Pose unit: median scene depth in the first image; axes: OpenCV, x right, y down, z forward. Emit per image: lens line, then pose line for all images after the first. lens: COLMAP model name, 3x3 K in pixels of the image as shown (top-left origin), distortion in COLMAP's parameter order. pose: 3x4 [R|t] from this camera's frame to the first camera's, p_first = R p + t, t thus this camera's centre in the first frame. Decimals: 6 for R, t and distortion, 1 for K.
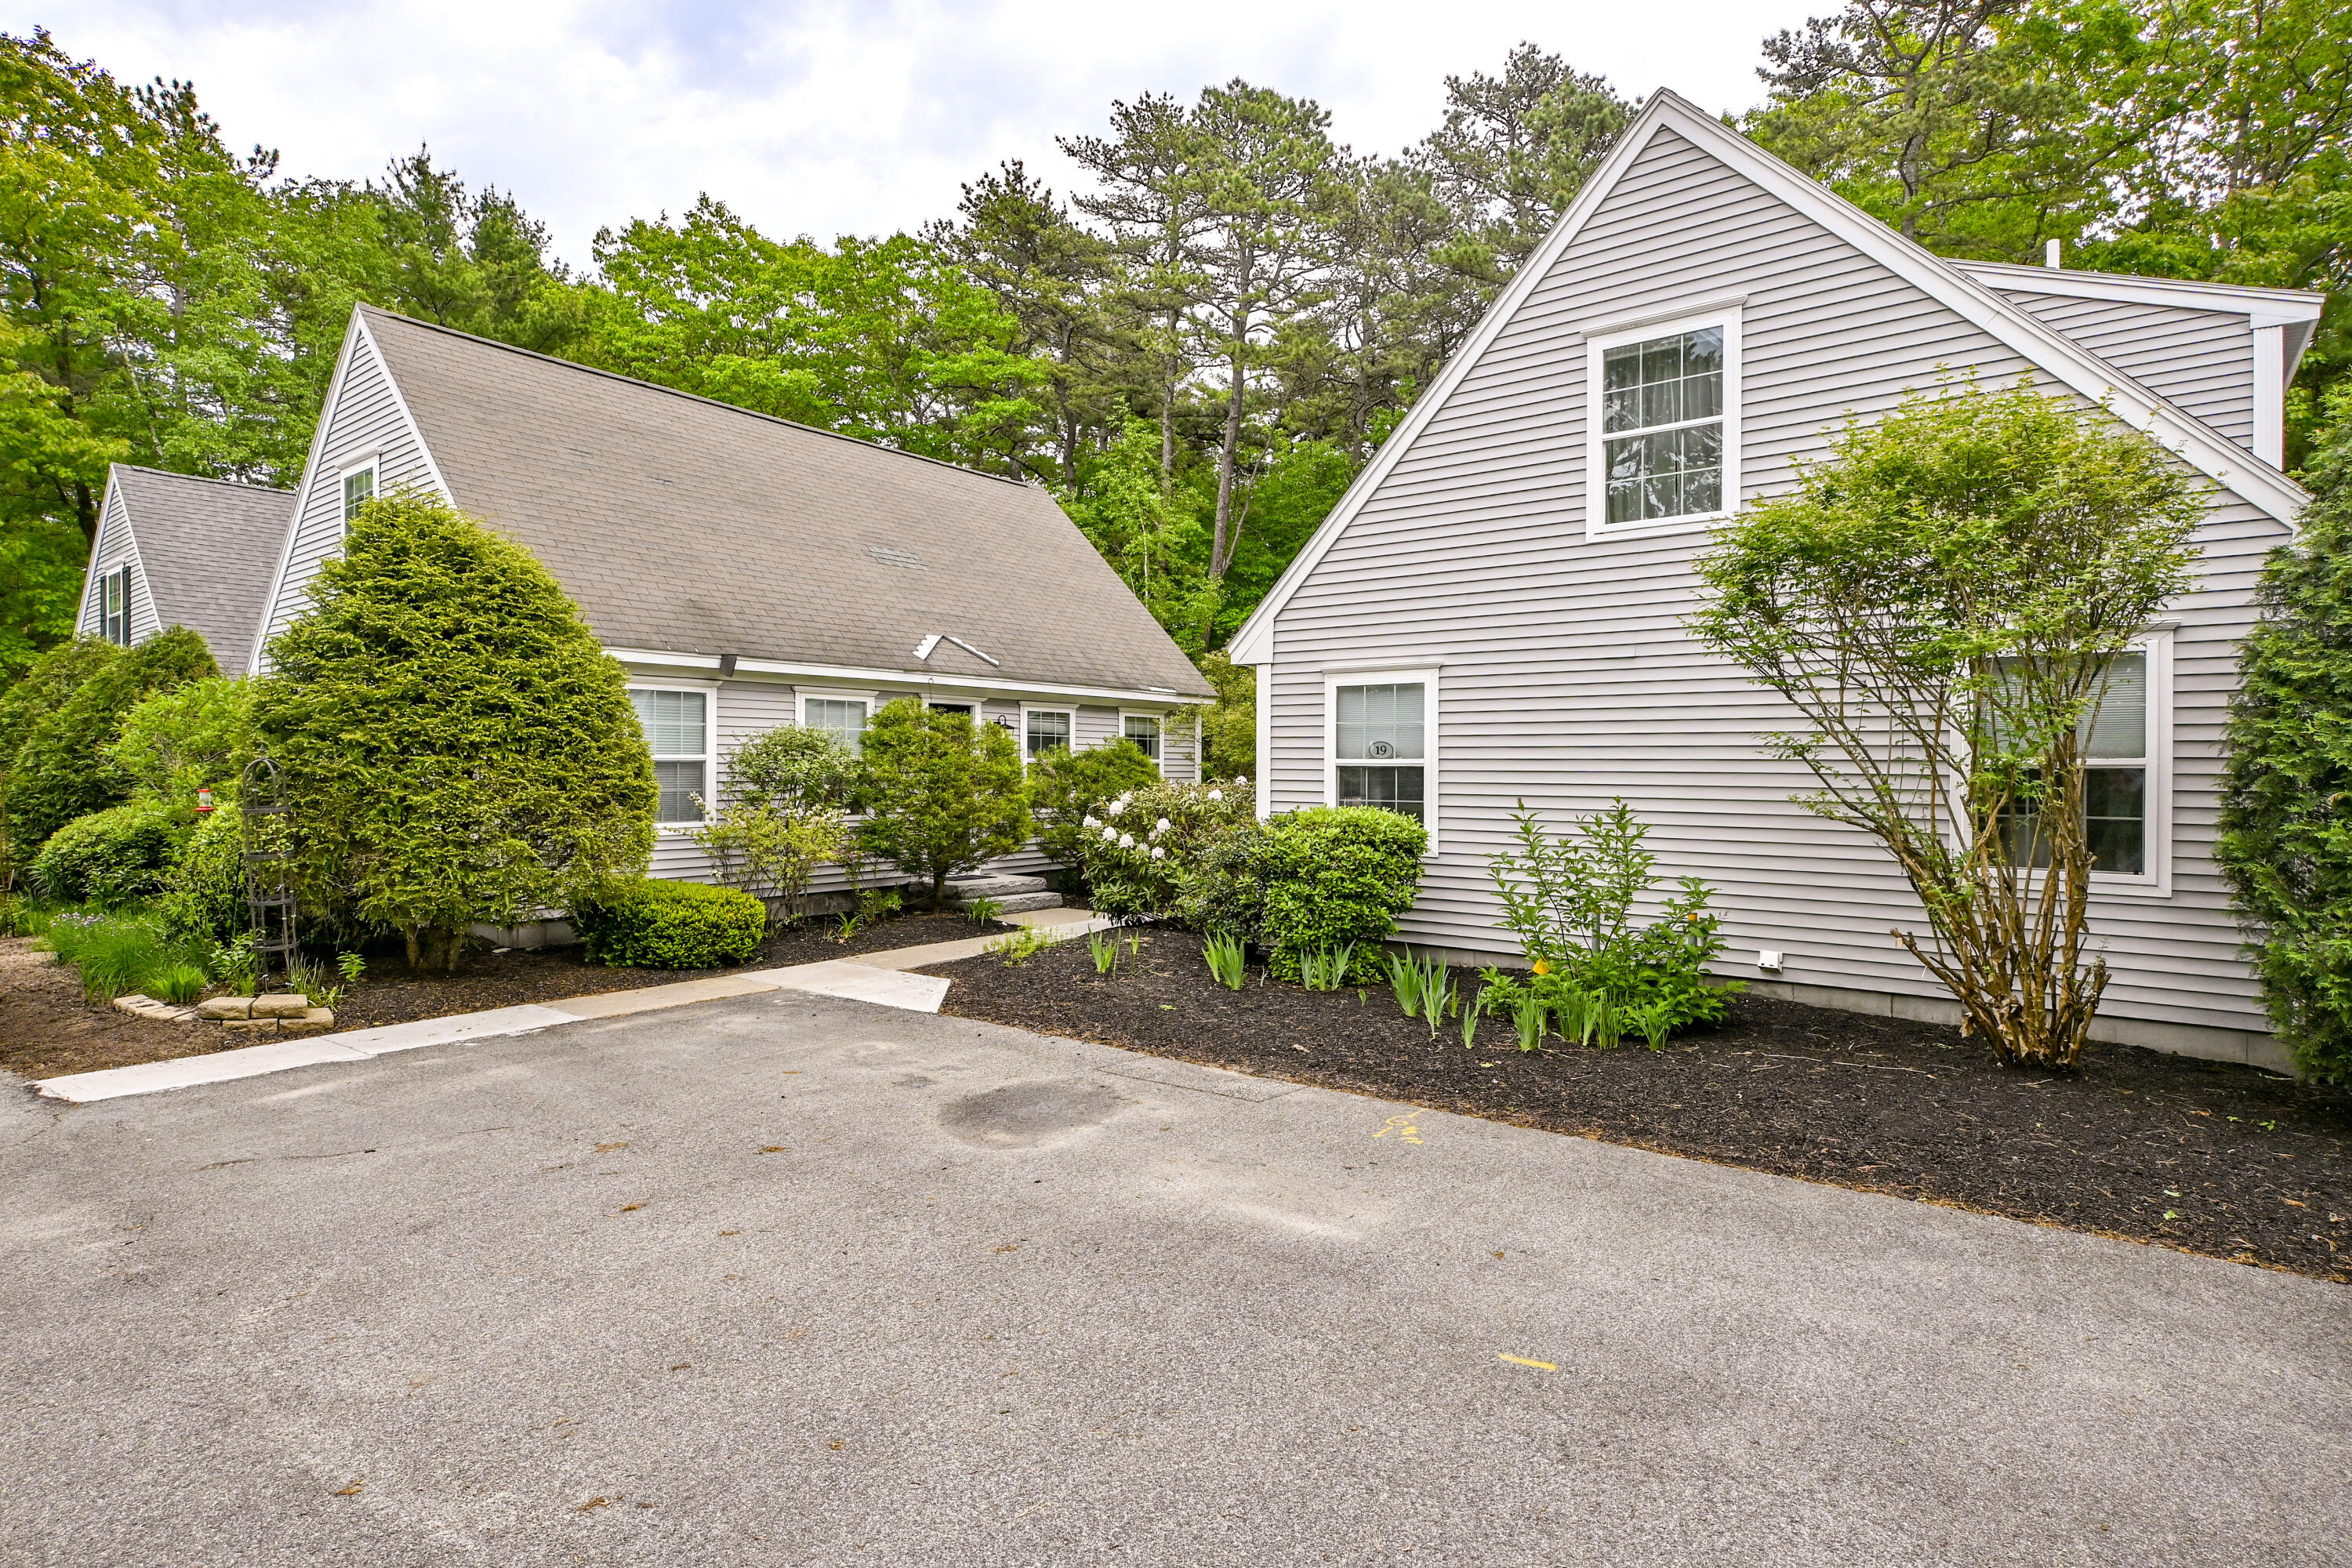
lens RADIAL K [[1182.5, 0, 1179.4], [0, 1182.5, 771.4], [0, 0, 1]] dist [-0.002382, 0.000066]
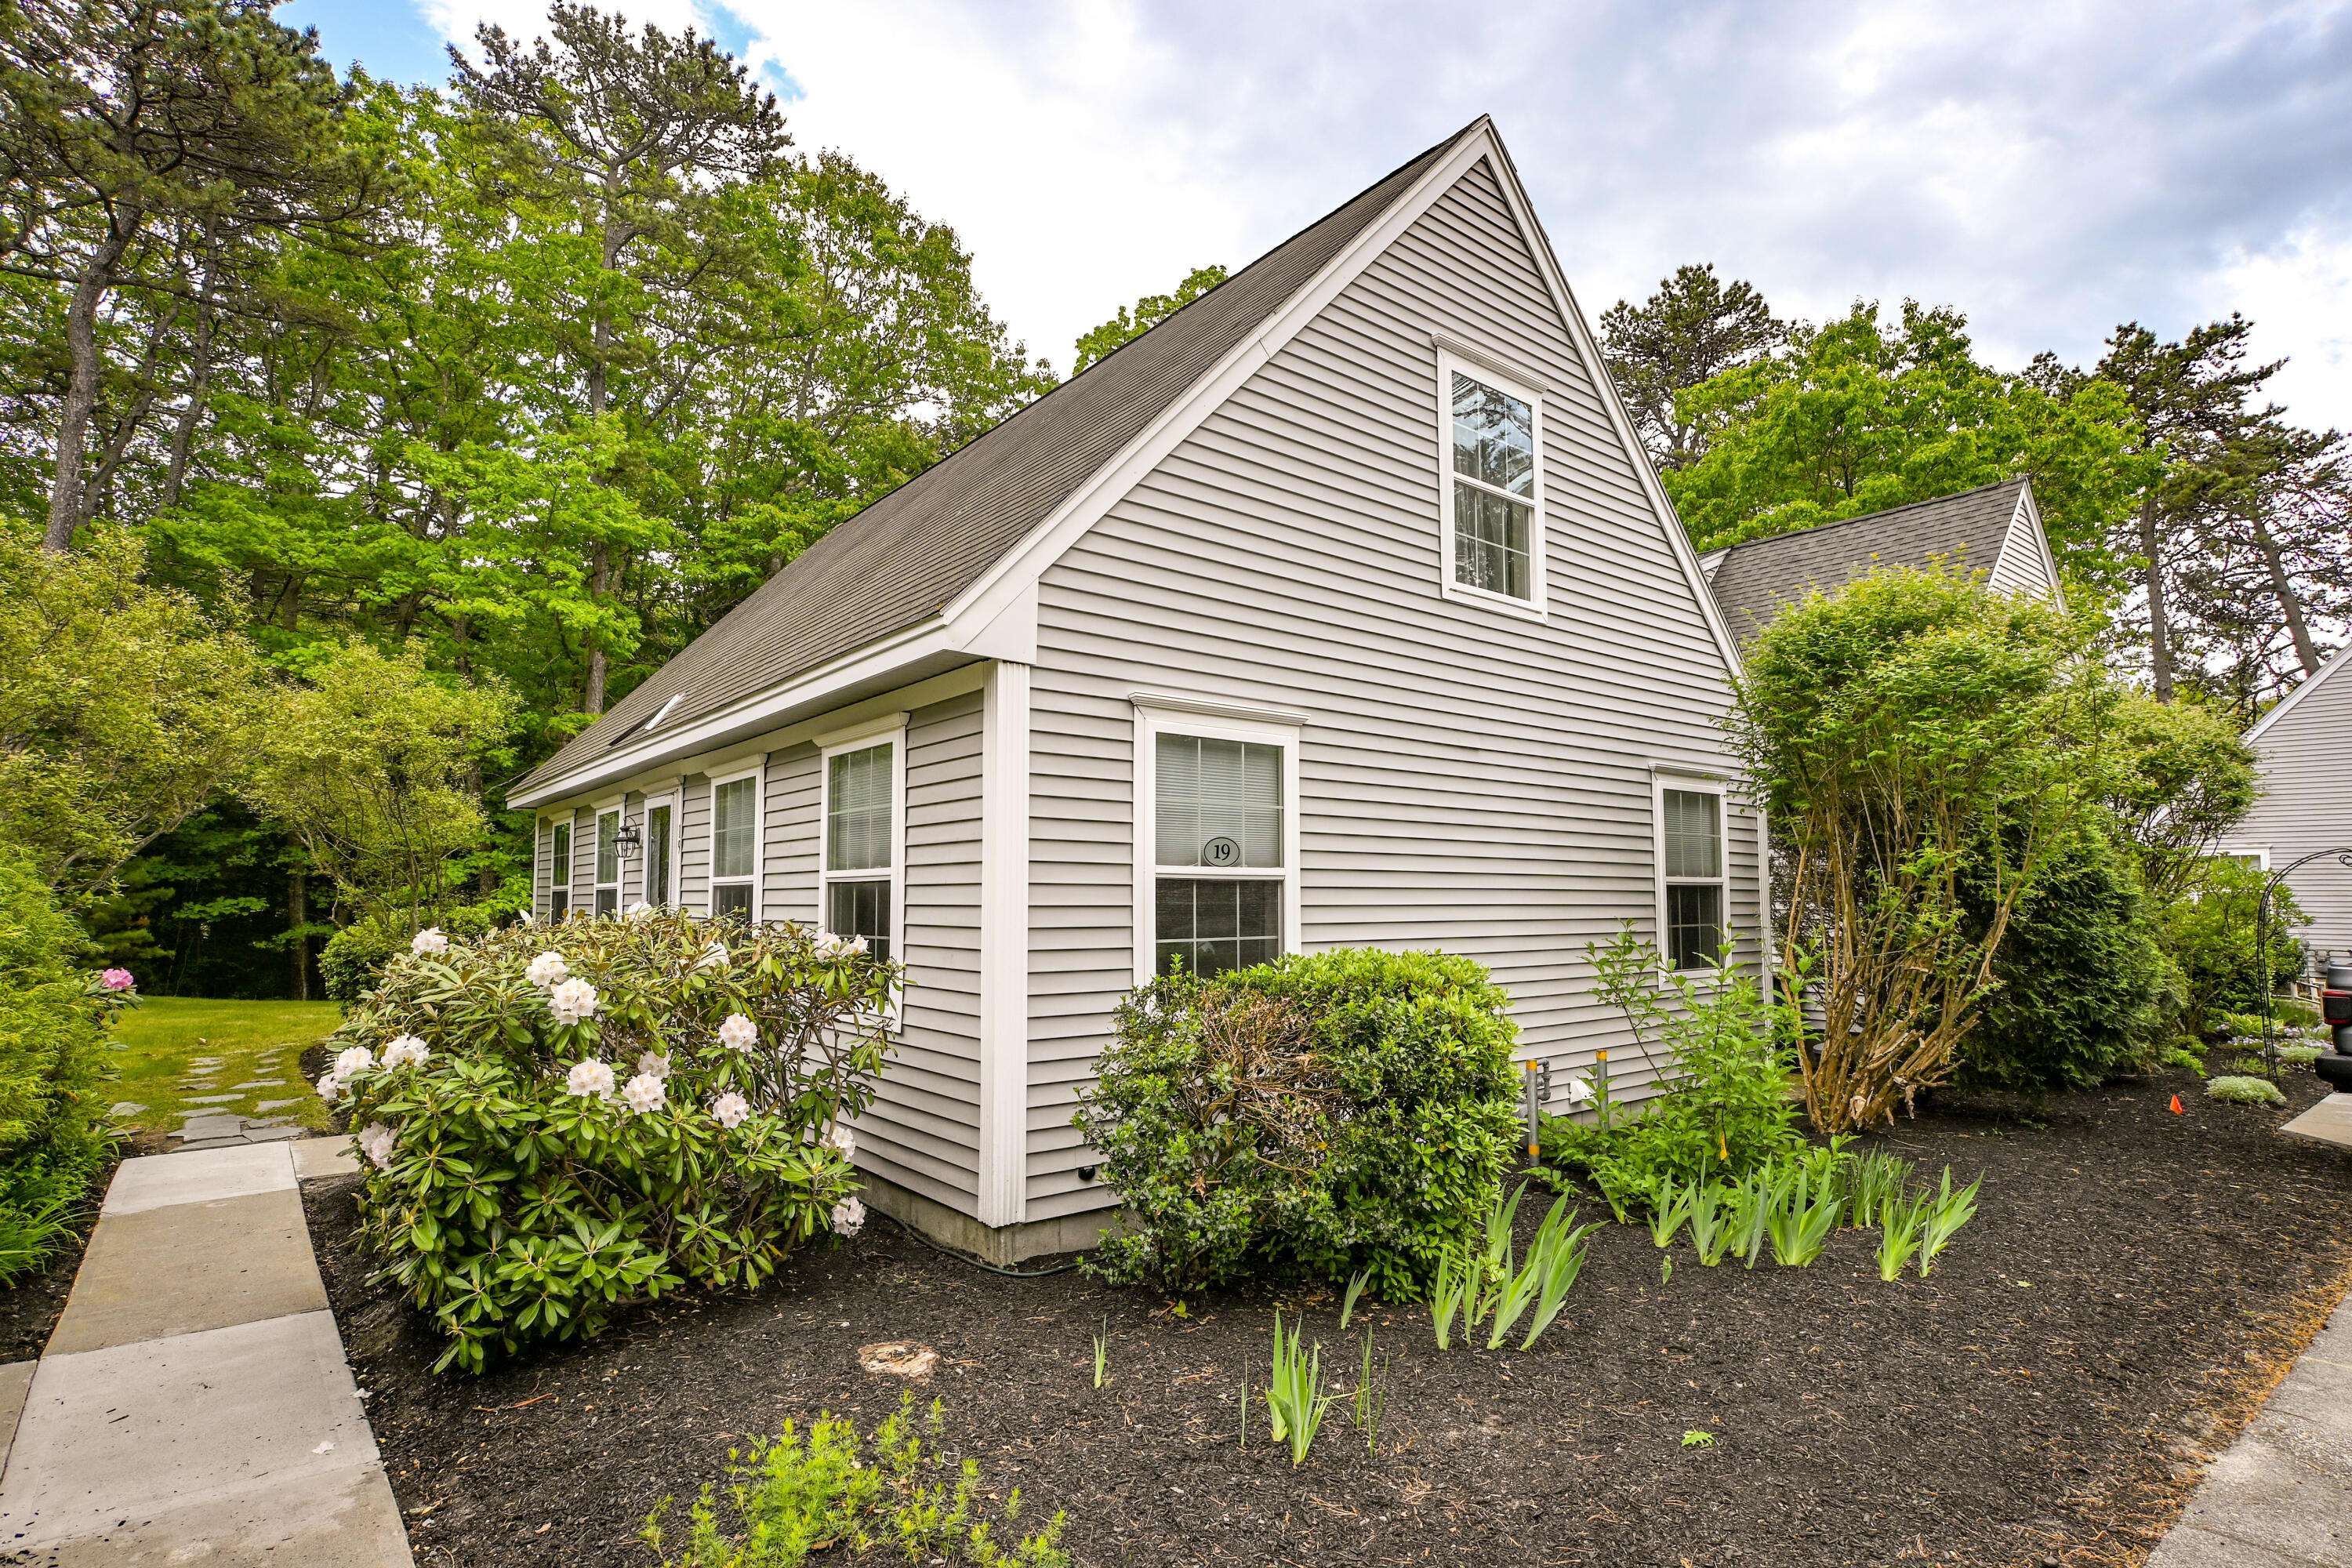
lens RADIAL K [[1165.4, 0, 1167.8], [0, 1165.4, 803.2], [0, 0, 1]] dist [0.002334, -0.000752]
pose [[0.243464, 0.073359, 0.967132, -0.402352], [0.004381, 0.997042, -0.076731, 0.002139], [-0.969900, 0.022918, 0.242423, 0.906765]]
